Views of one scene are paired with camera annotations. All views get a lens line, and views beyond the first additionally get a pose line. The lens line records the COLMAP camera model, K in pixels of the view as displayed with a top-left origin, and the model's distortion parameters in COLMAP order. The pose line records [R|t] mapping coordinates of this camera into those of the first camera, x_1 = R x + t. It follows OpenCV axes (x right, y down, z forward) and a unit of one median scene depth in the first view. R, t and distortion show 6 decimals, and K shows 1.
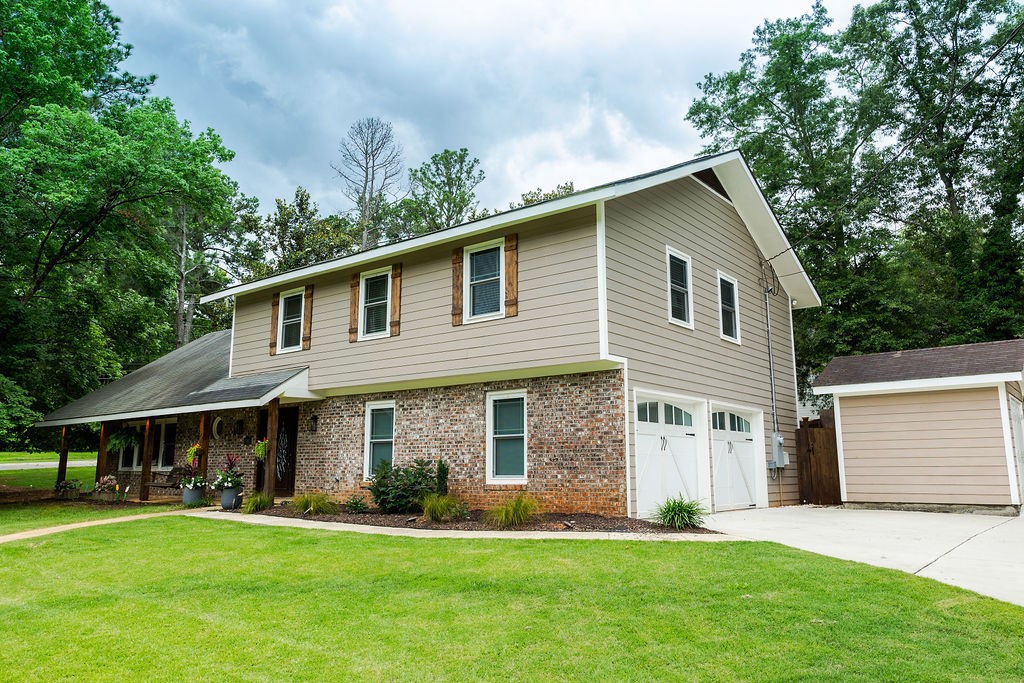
lens RADIAL K [[747.2, 0, 512.0], [0, 747.2, 341.5], [0, 0, 1]] dist [0.009069, 0.002676]
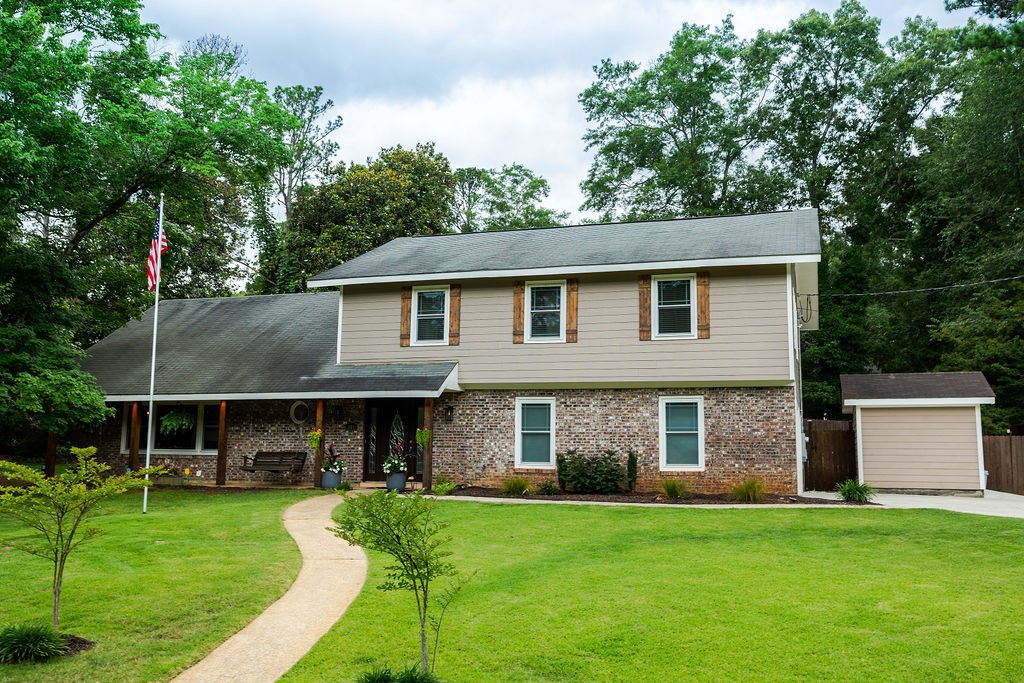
lens RADIAL K [[925.3, 0, 512.0], [0, 925.3, 341.5], [0, 0, 1]] dist [0.011655, 0.005090]
pose [[0.932938, 0.061101, 0.354814, -0.742451], [-0.075436, 0.996793, 0.026695, -0.039819], [-0.352045, -0.051670, 0.934556, -0.297950]]
